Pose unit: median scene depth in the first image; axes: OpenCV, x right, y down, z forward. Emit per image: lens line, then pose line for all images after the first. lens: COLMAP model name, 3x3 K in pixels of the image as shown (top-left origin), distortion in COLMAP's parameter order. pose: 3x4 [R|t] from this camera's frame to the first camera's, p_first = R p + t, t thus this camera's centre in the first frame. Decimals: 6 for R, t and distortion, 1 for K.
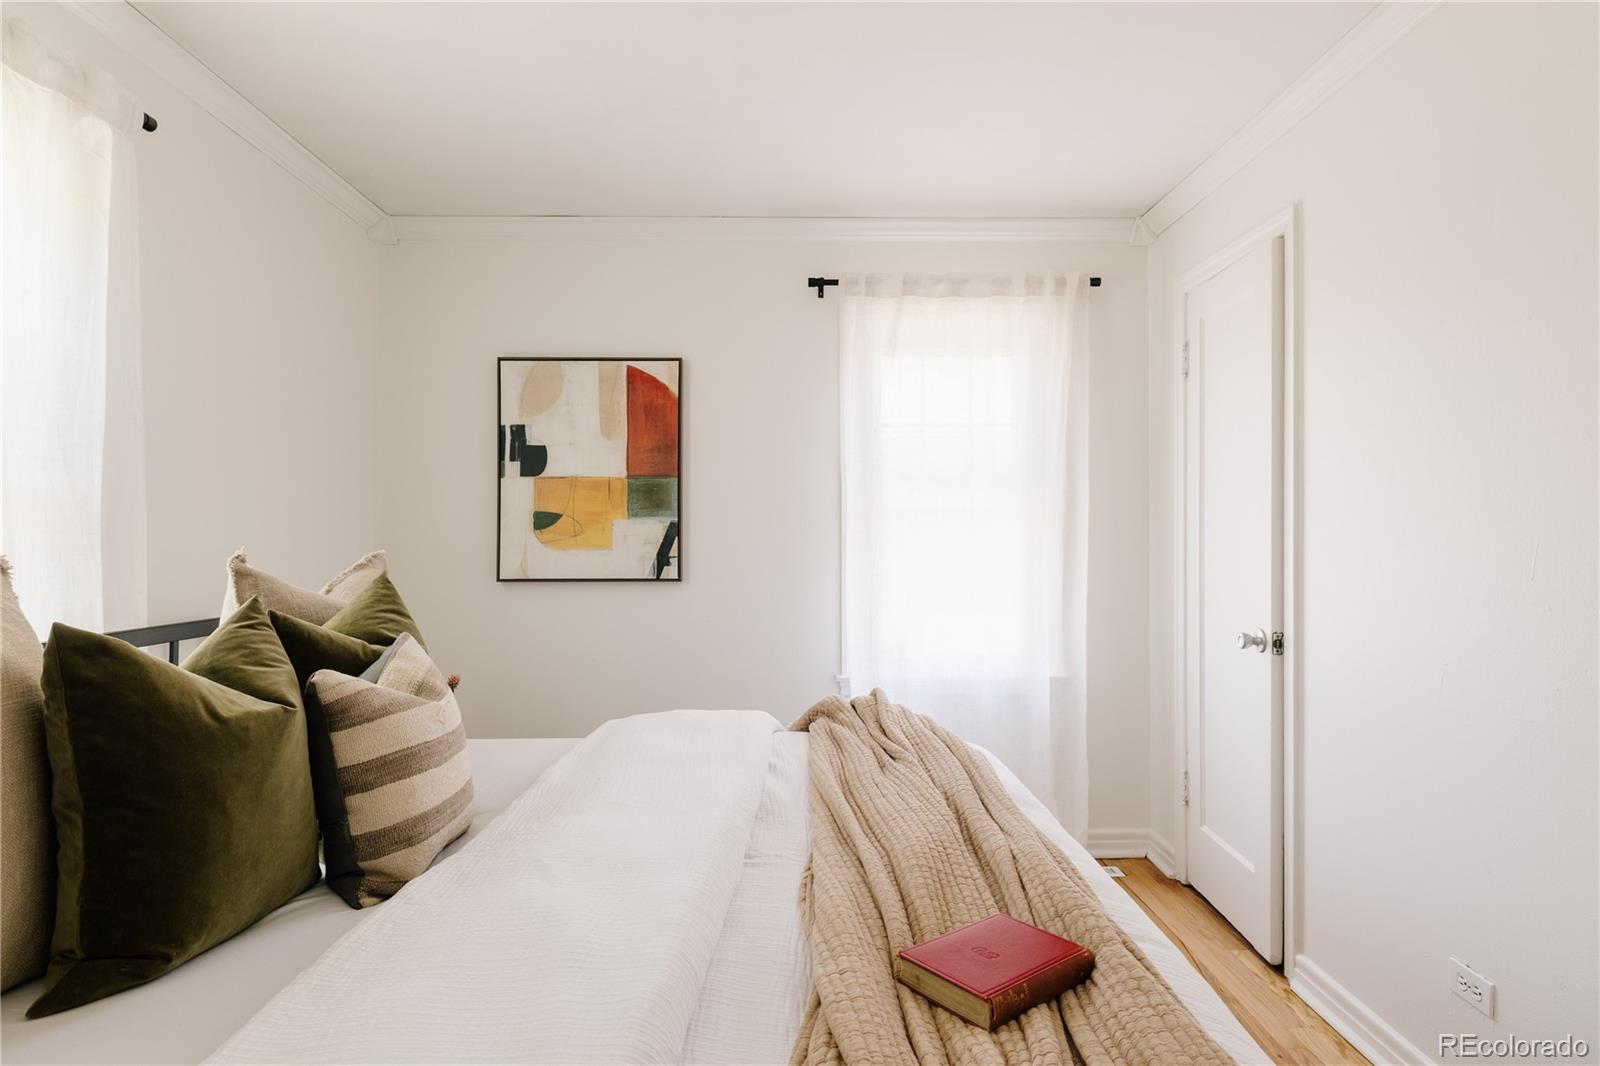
lens RADIAL K [[903.9, 0, 801.8], [0, 903.9, 533.2], [0, 0, 1]] dist [0.000557, 0.003977]
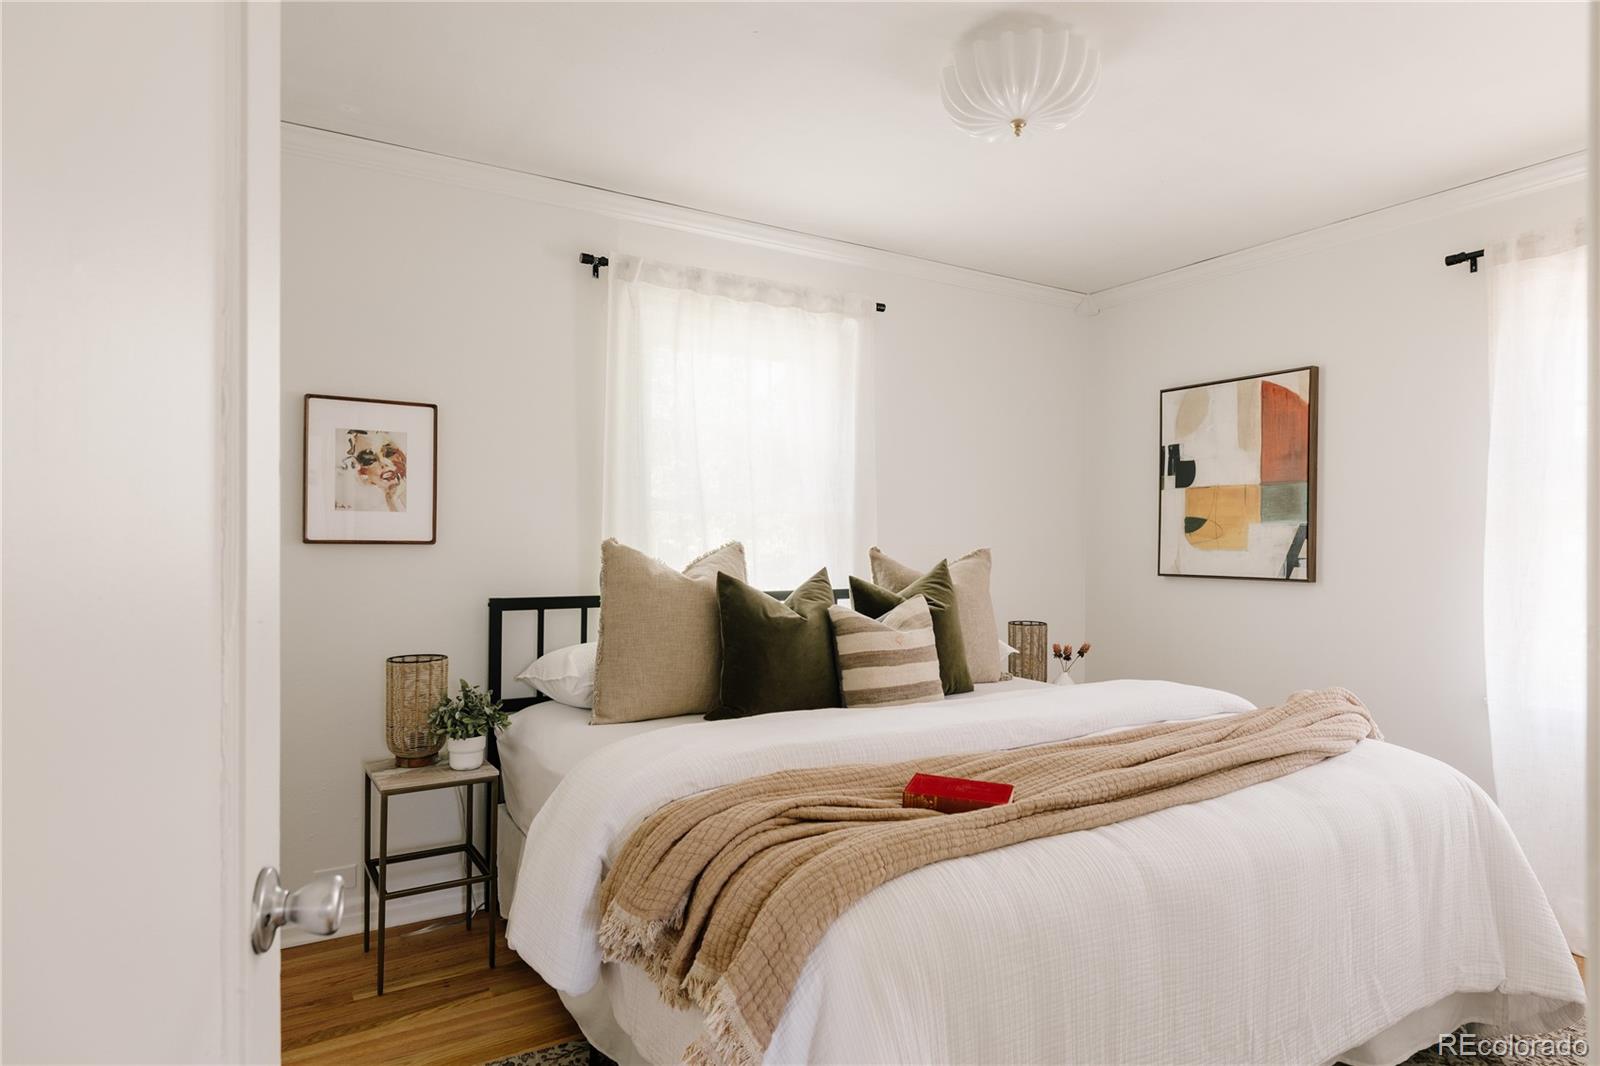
lens RADIAL K [[903.9, 0, 799.5], [0, 903.9, 534.6], [0, 0, 1]] dist [0.000557, 0.003977]
pose [[0.498843, -0.000270, -0.866692, 0.473160], [-0.000435, 1.000000, -0.000562, -0.000496], [0.866692, 0.000657, 0.498843, -0.023169]]
